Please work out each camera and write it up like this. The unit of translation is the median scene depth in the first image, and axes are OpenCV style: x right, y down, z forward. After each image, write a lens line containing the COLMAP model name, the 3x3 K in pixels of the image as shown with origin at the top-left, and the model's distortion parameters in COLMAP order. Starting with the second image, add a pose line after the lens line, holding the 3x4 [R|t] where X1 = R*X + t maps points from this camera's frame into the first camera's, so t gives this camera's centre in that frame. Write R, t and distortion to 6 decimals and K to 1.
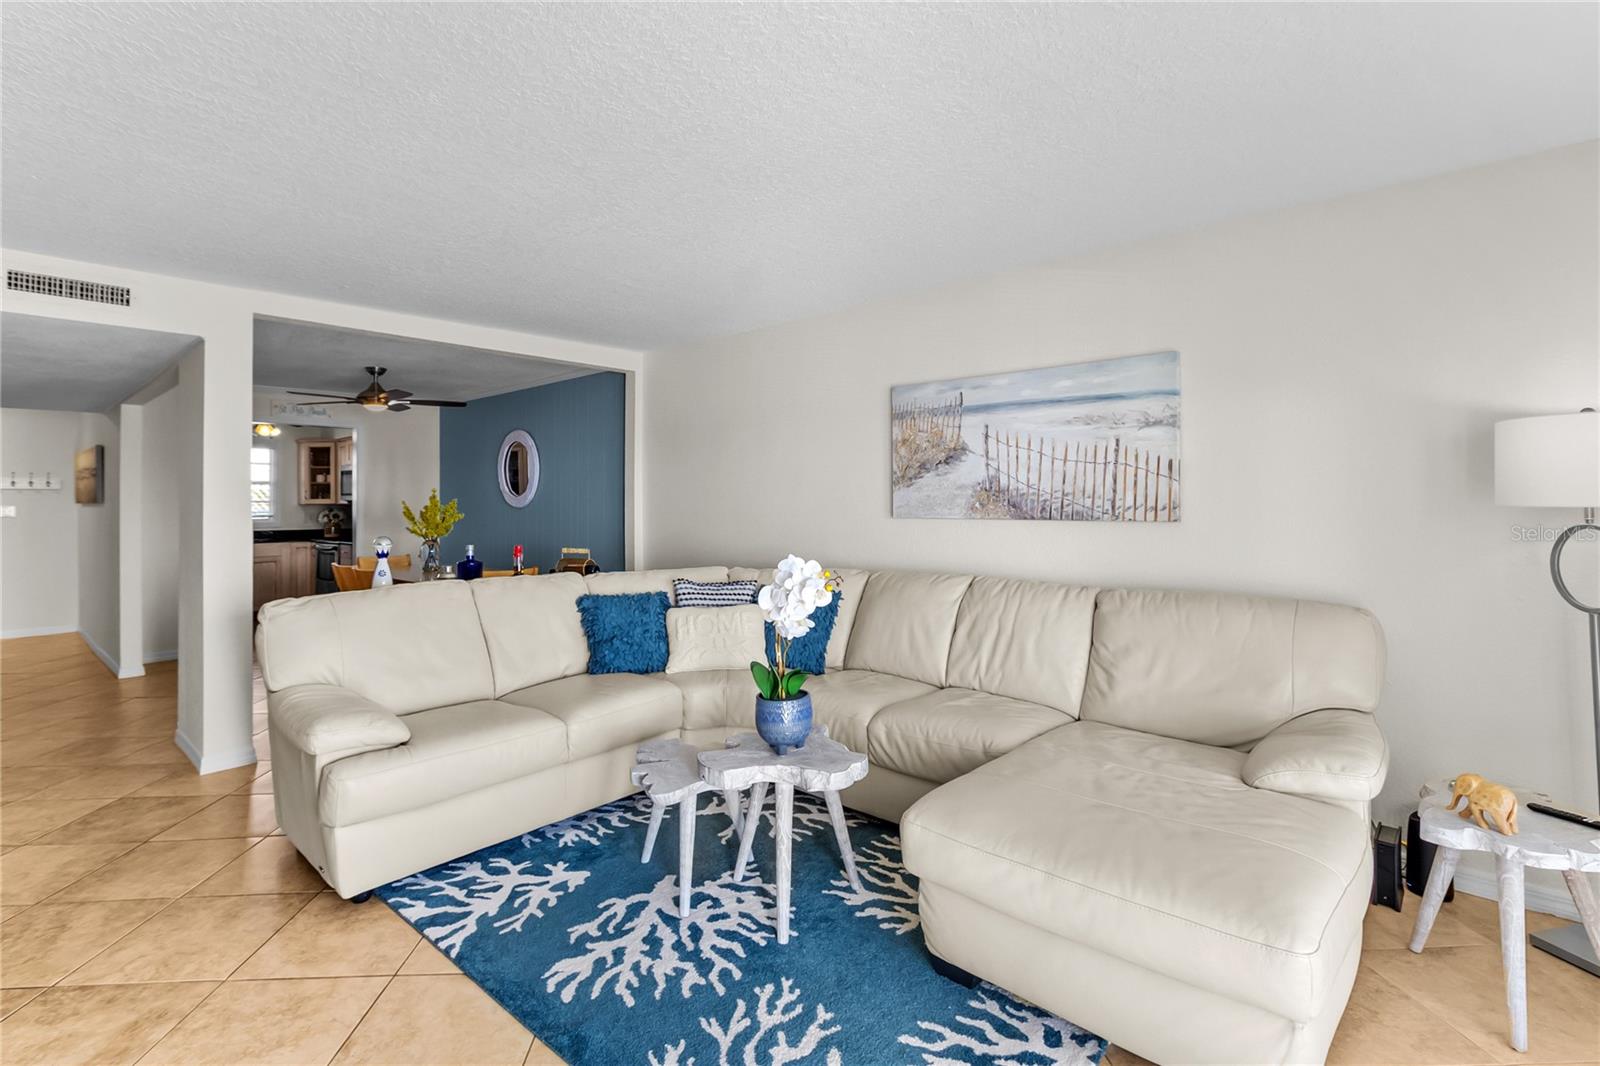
lens RADIAL K [[743.3, 0, 799.1], [0, 743.3, 499.5], [0, 0, 1]] dist [-0.002104, -0.000692]
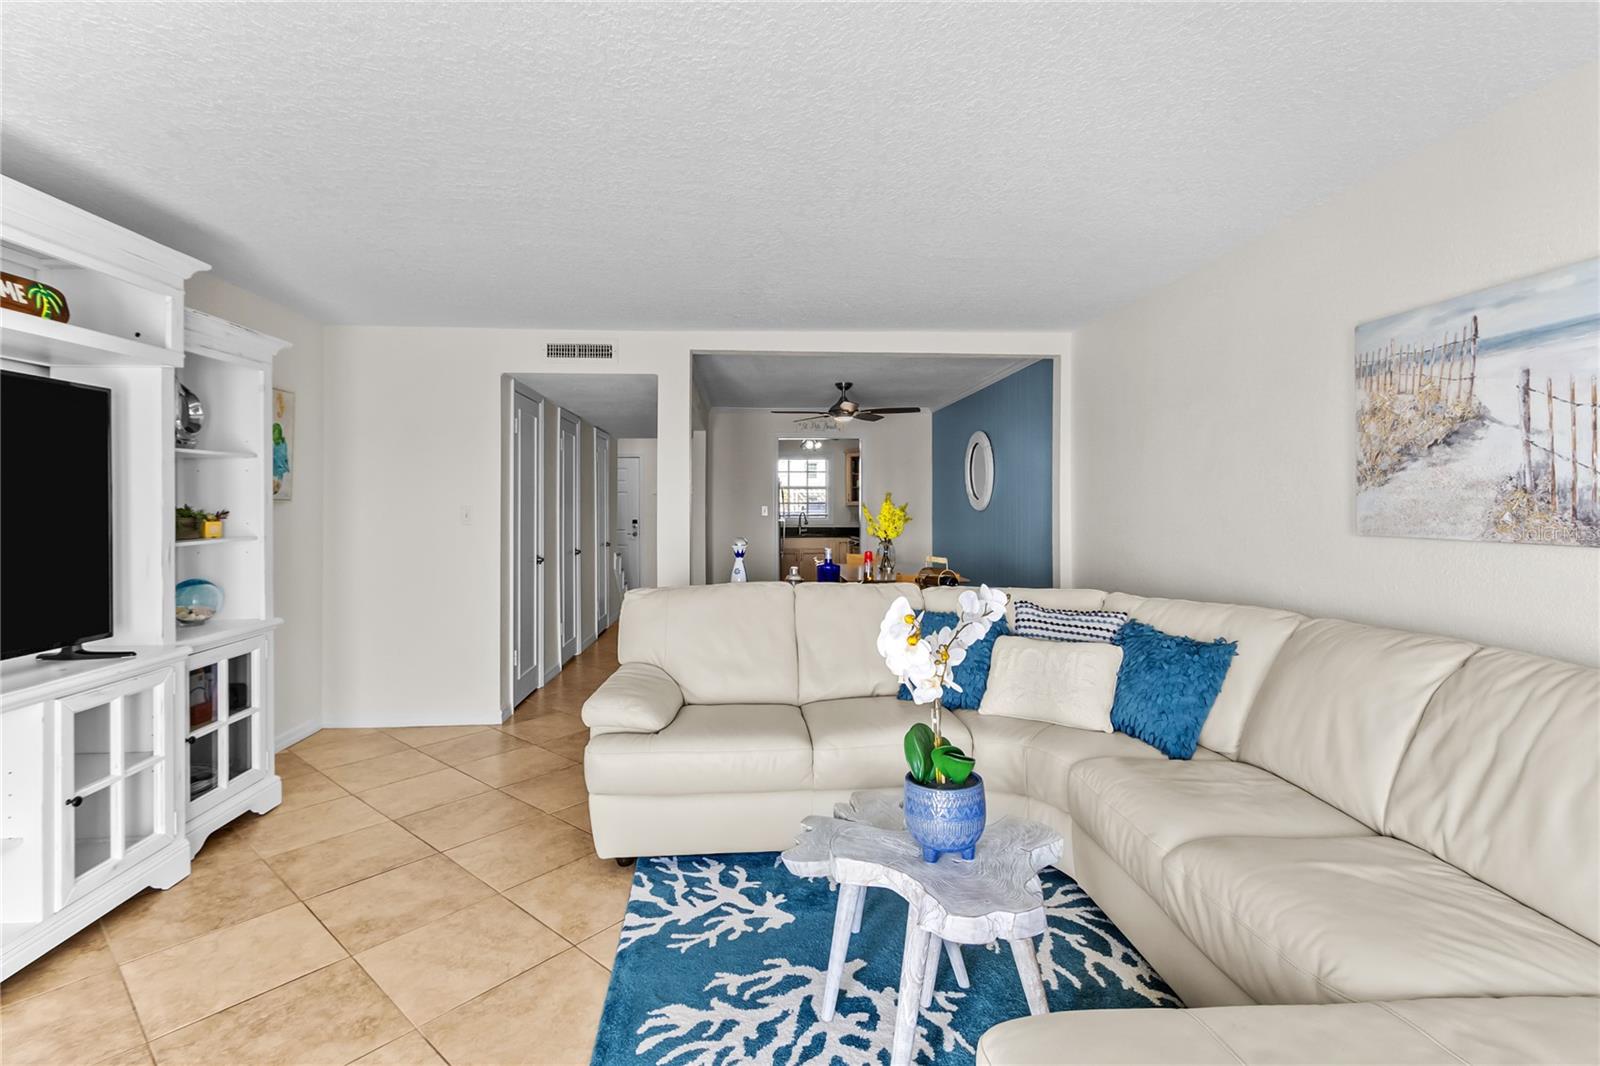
lens RADIAL K [[743.3, 0, 799.1], [0, 743.3, 499.5], [0, 0, 1]] dist [-0.002104, -0.000692]
pose [[0.718923, 0.000292, -0.695090, 0.280643], [-0.000963, 0.999999, -0.000576, -0.005899], [0.695089, 0.001084, 0.718923, 0.283642]]
